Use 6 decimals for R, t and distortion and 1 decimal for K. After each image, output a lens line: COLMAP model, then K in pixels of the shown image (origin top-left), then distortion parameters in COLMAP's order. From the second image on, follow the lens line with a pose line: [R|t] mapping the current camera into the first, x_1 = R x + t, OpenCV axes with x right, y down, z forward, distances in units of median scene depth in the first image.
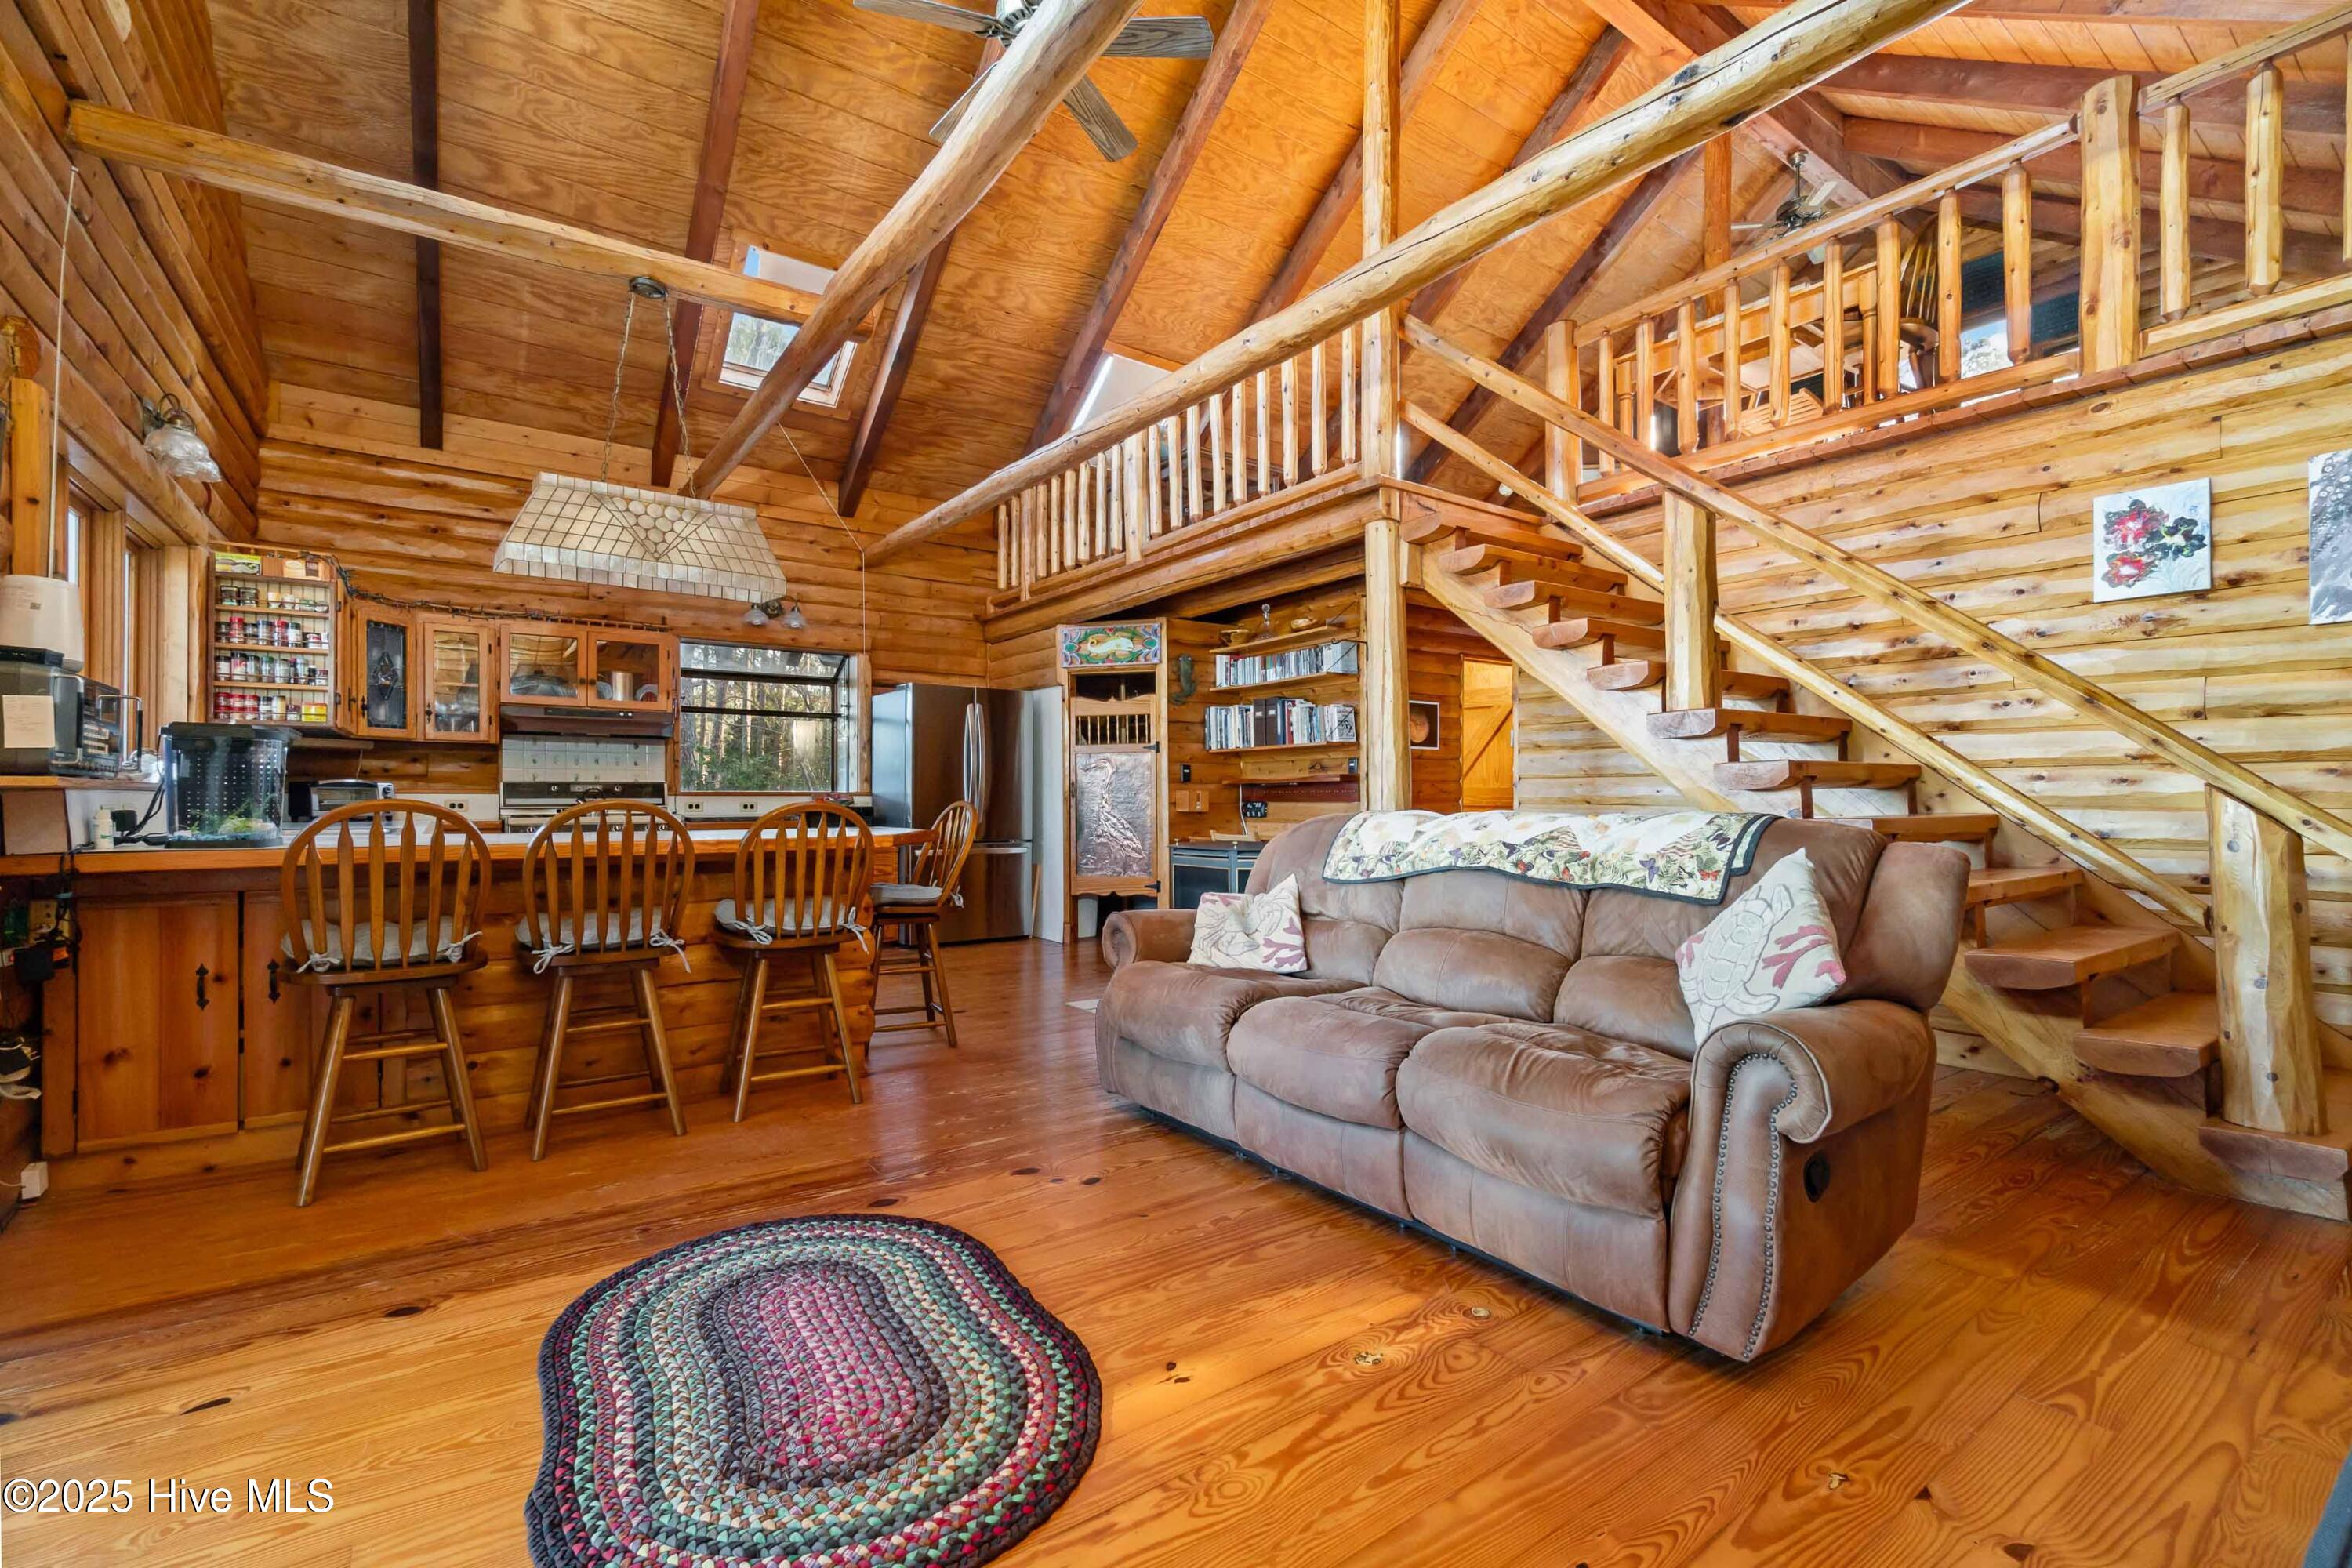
lens RADIAL K [[1004.5, 0, 1176.0], [0, 1004.5, 784.0], [0, 0, 1]] dist [0.000342, 0.000046]
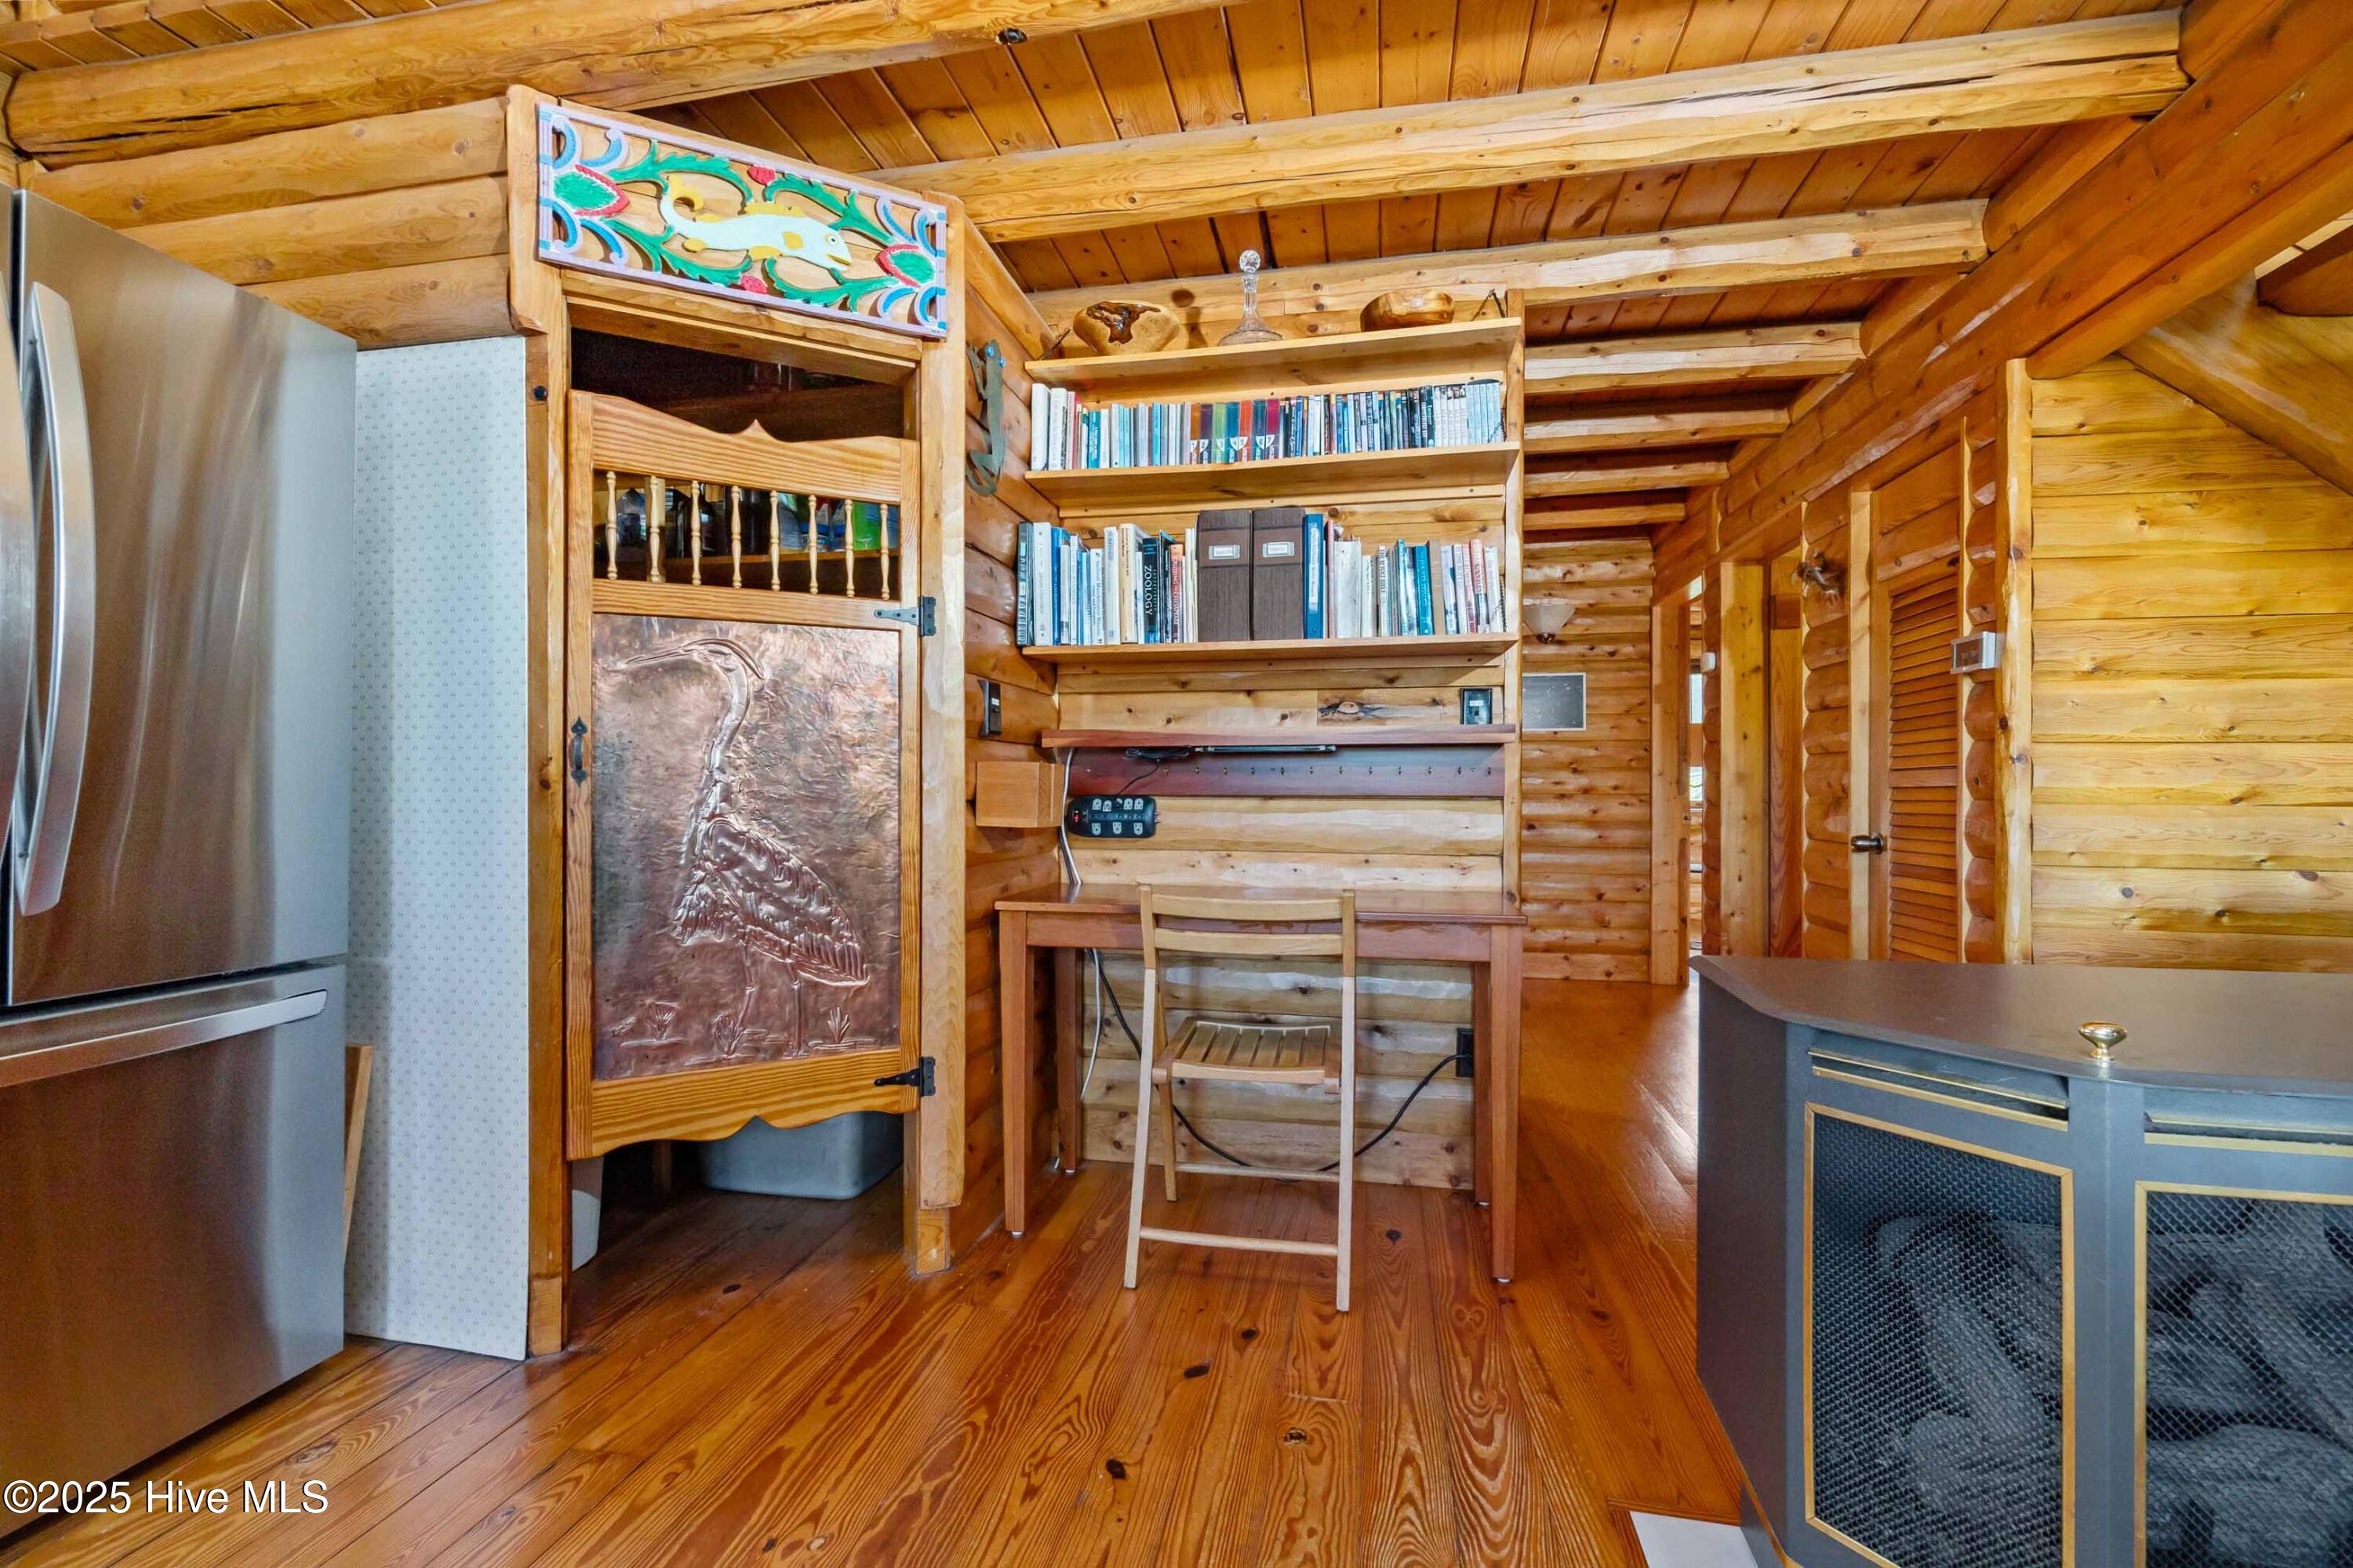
lens RADIAL K [[1041.4, 0, 1176.5], [0, 1041.4, 784.0], [0, 0, 1]] dist [-0.001136, -0.000163]
pose [[0.733932, 0.002993, 0.679217, -0.176228], [-0.007375, 0.999966, 0.003562, 0.011813], [-0.679183, -0.007624, 0.733929, 0.715196]]
